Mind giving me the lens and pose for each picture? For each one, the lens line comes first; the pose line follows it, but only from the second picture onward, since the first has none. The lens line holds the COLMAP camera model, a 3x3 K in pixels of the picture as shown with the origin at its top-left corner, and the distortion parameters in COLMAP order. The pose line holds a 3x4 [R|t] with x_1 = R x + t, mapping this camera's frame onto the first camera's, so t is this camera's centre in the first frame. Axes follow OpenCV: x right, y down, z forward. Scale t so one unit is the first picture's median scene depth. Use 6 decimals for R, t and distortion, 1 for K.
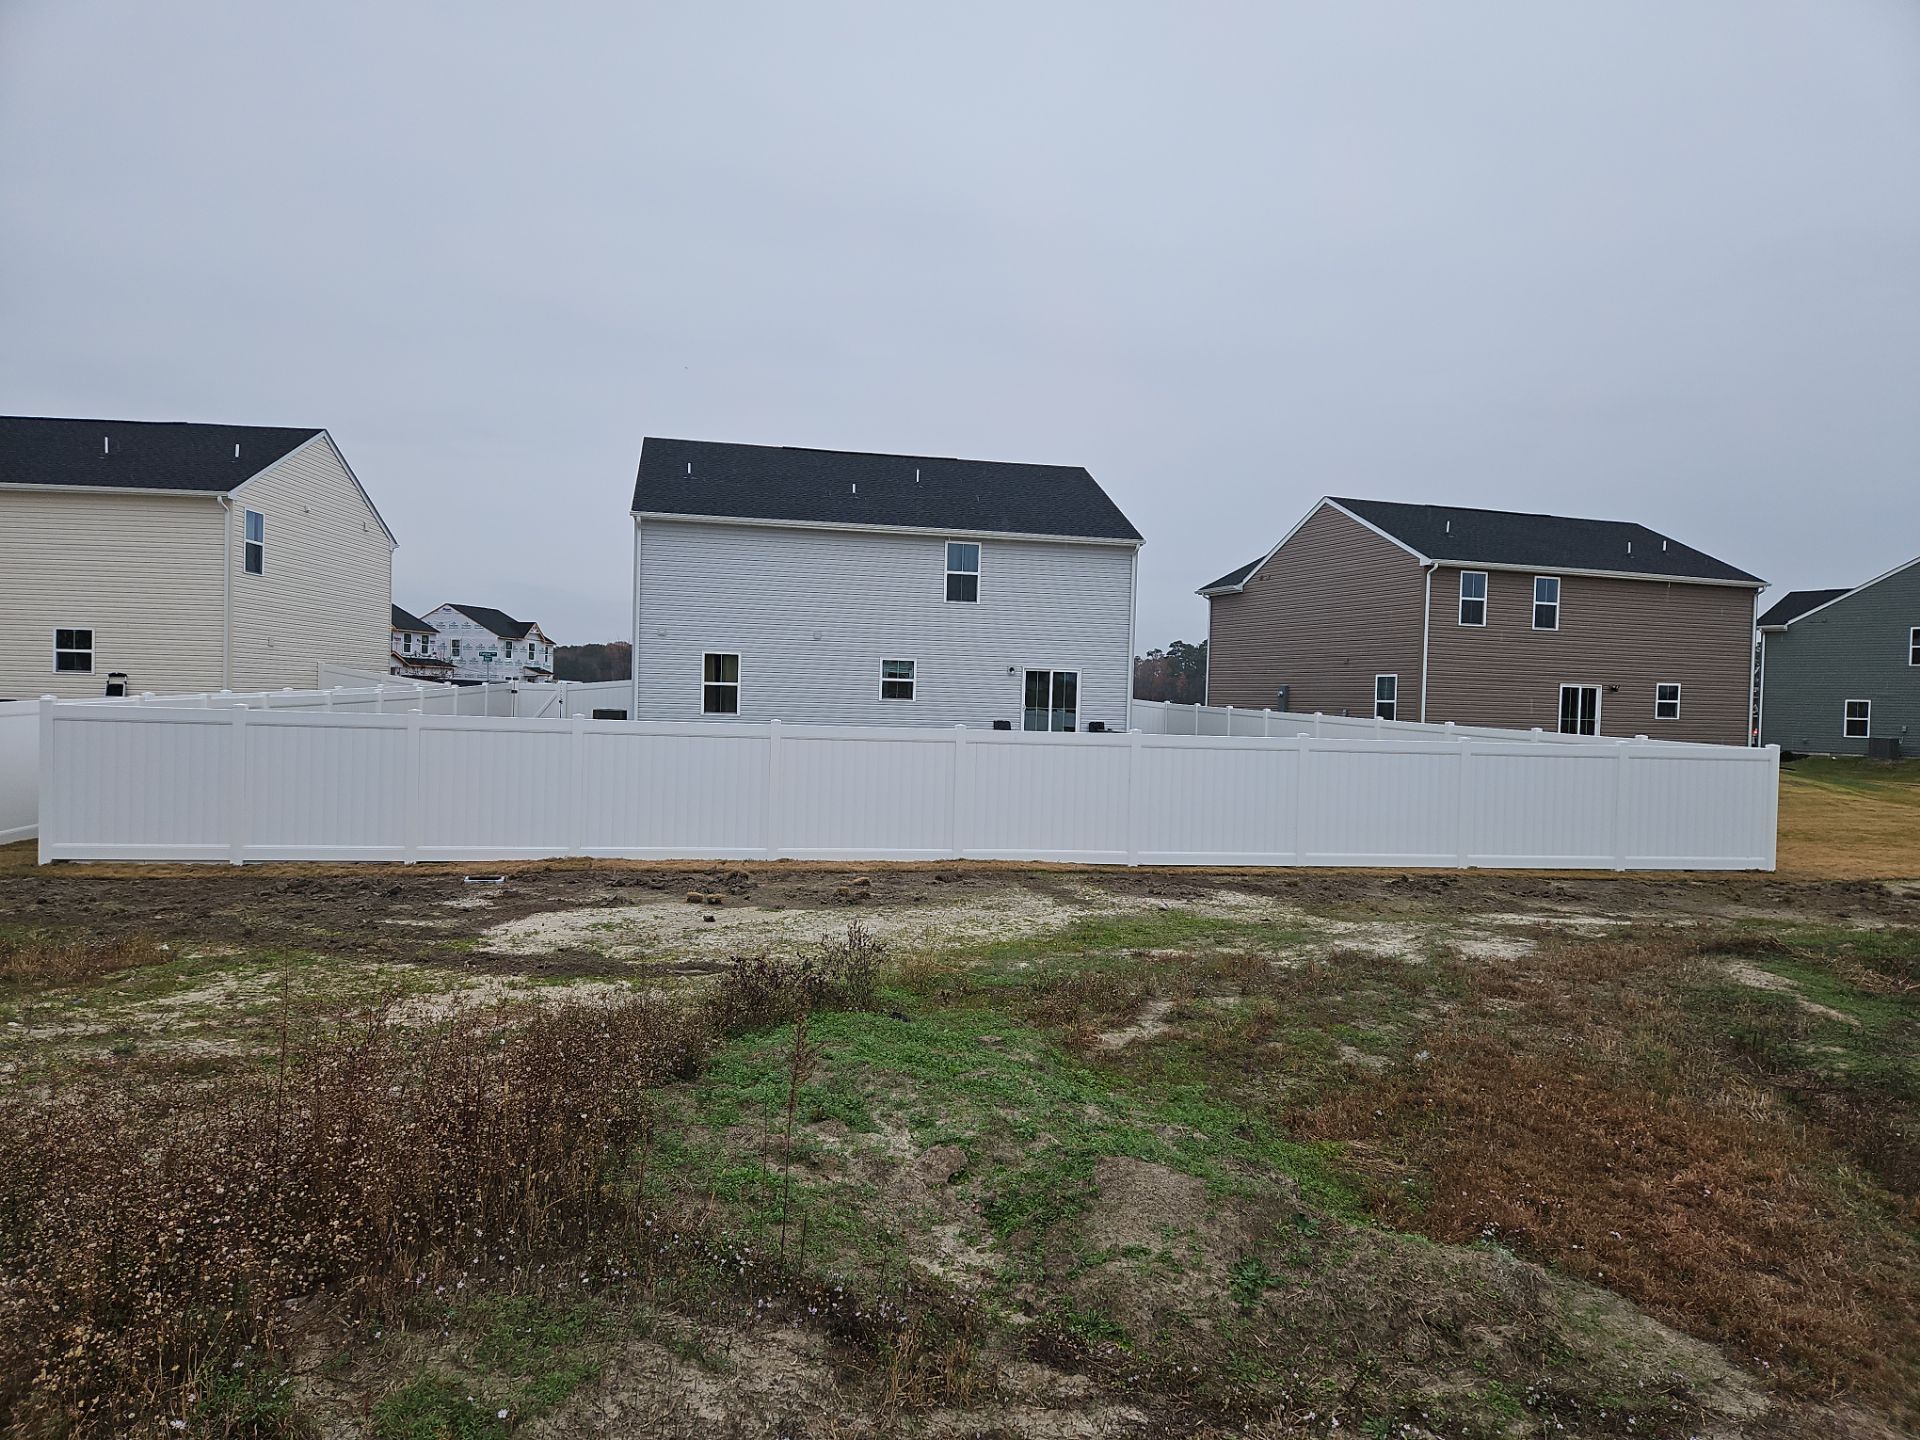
lens RADIAL K [[1289.6, 0, 950.1], [0, 1289.6, 730.1], [0, 0, 1]] dist [0.096430, -0.094222]
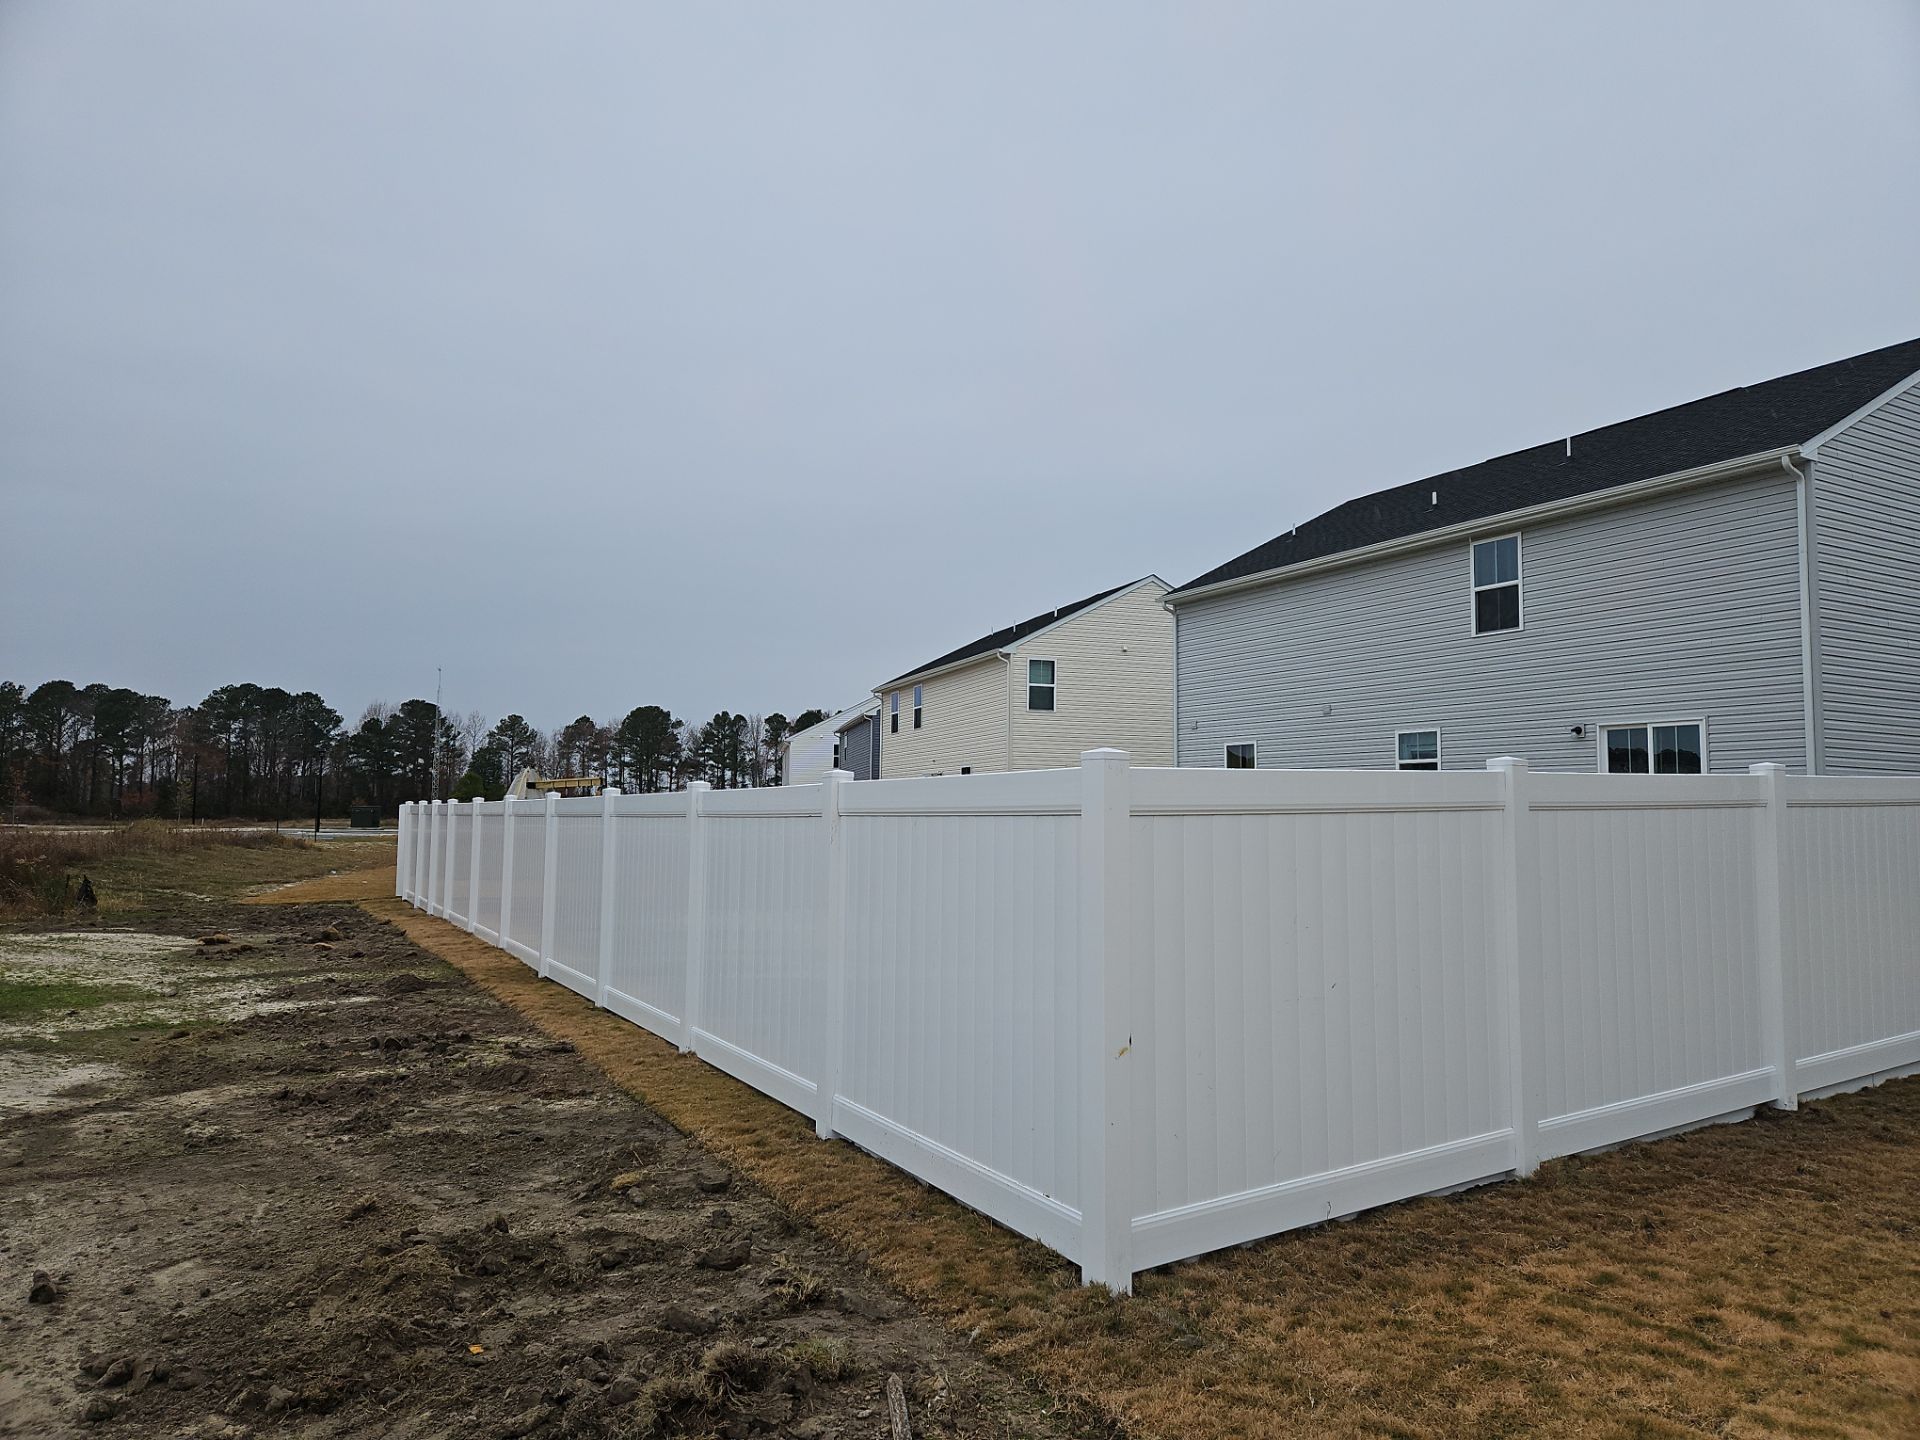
lens RADIAL K [[1289.6, 0, 950.1], [0, 1289.6, 730.1], [0, 0, 1]] dist [0.096430, -0.094222]
pose [[0.294760, -0.094346, -0.950903, 0.540182], [-0.005860, 0.994917, -0.100530, 0.016299], [0.955553, 0.035204, 0.292708, 0.556658]]
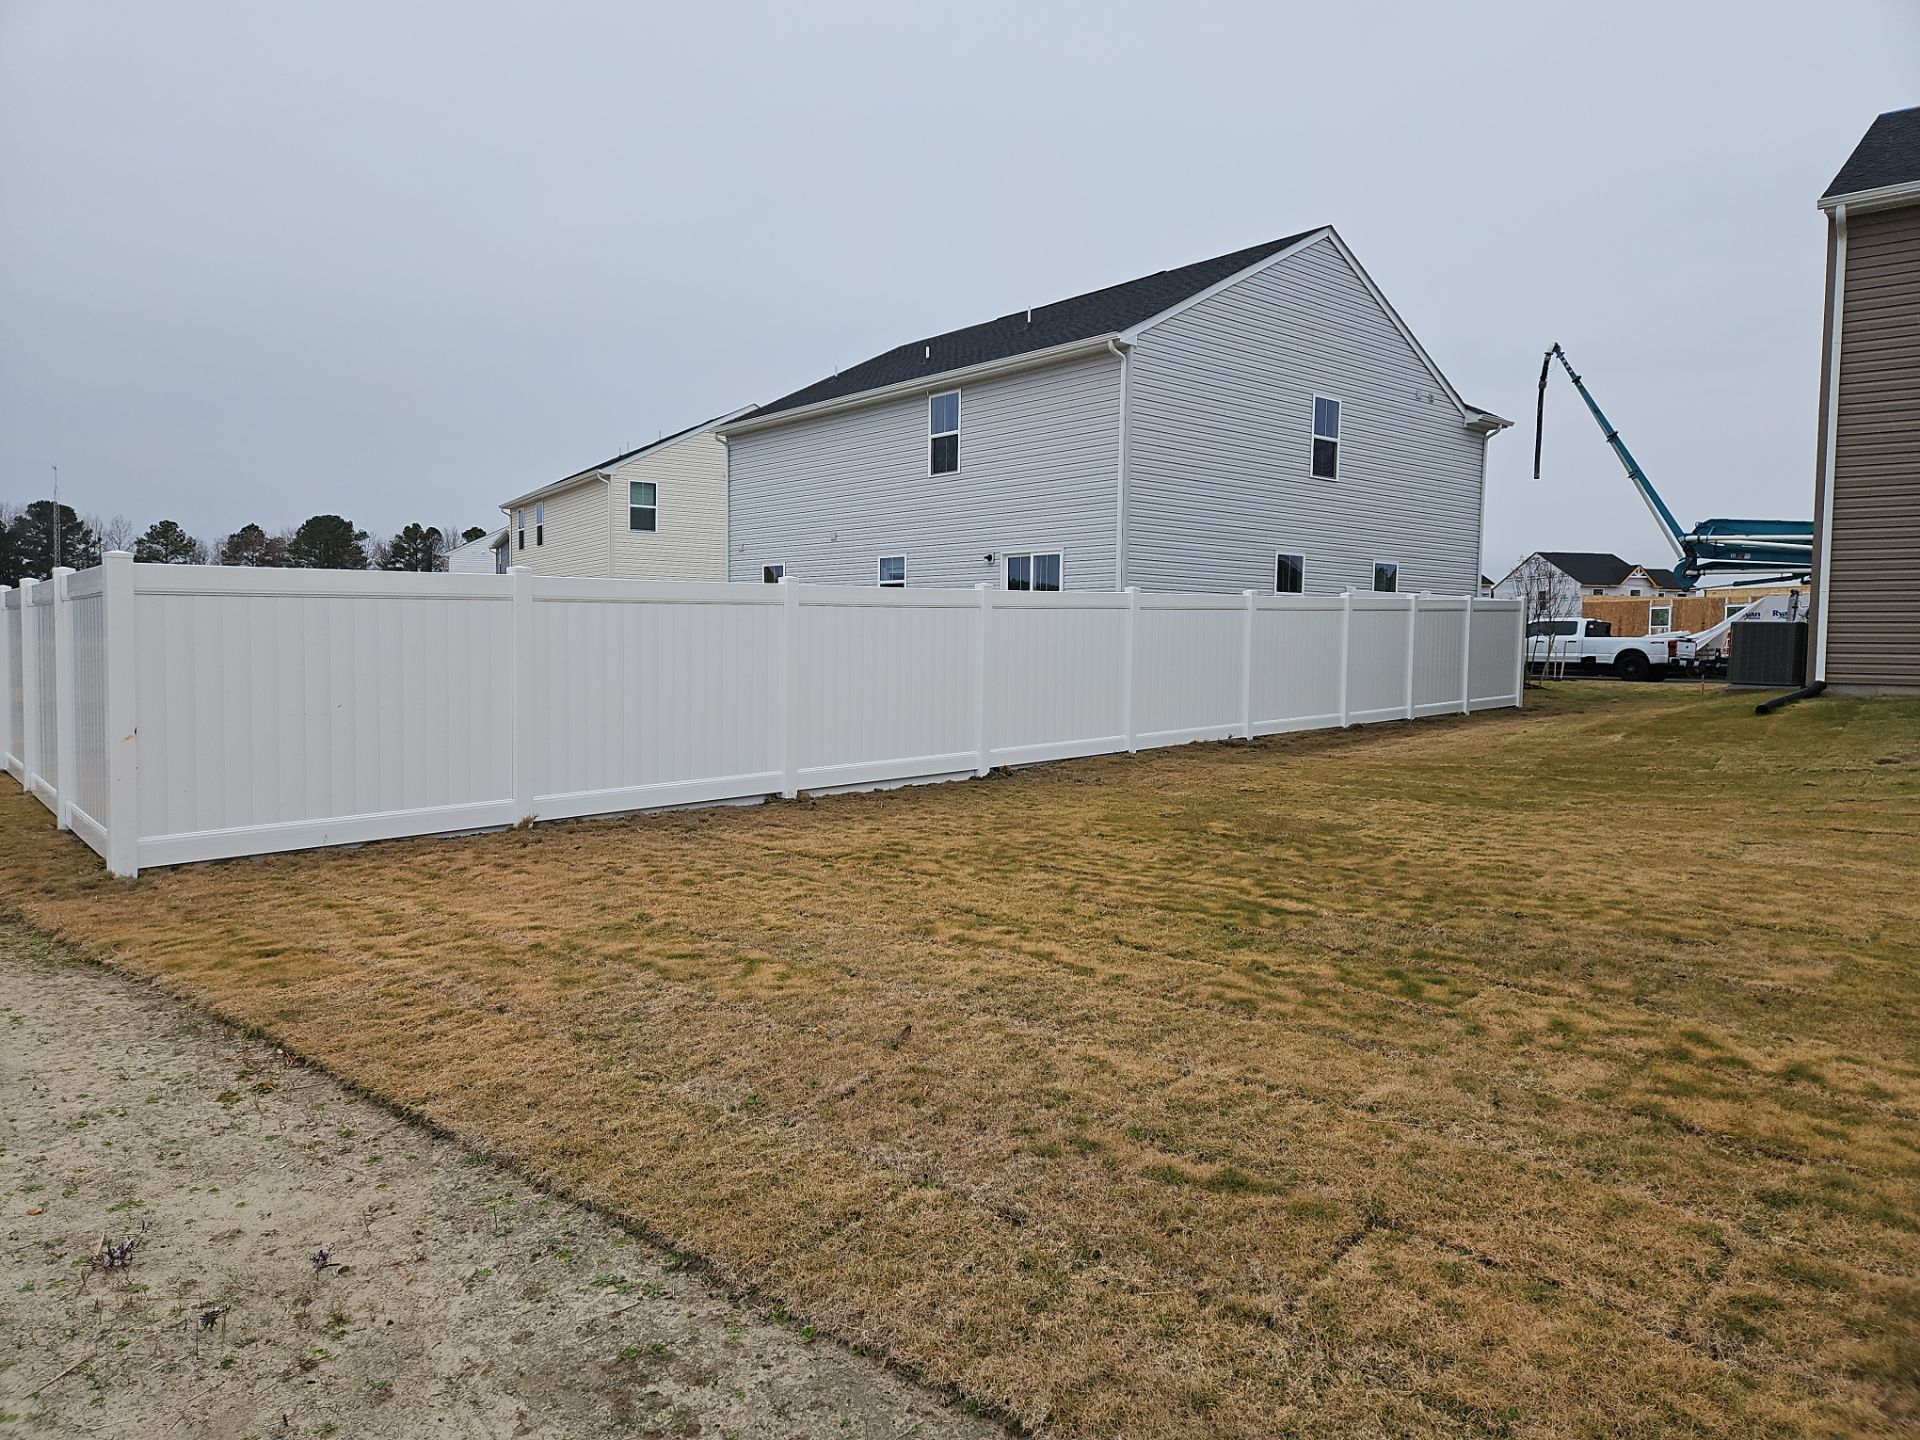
lens RADIAL K [[1289.6, 0, 950.1], [0, 1289.6, 730.1], [0, 0, 1]] dist [0.096430, -0.094222]
pose [[0.476831, 0.032257, -0.878403, 0.693824], [-0.004039, 0.999396, 0.034508, 0.027450], [0.878986, -0.012906, 0.476674, 0.636271]]
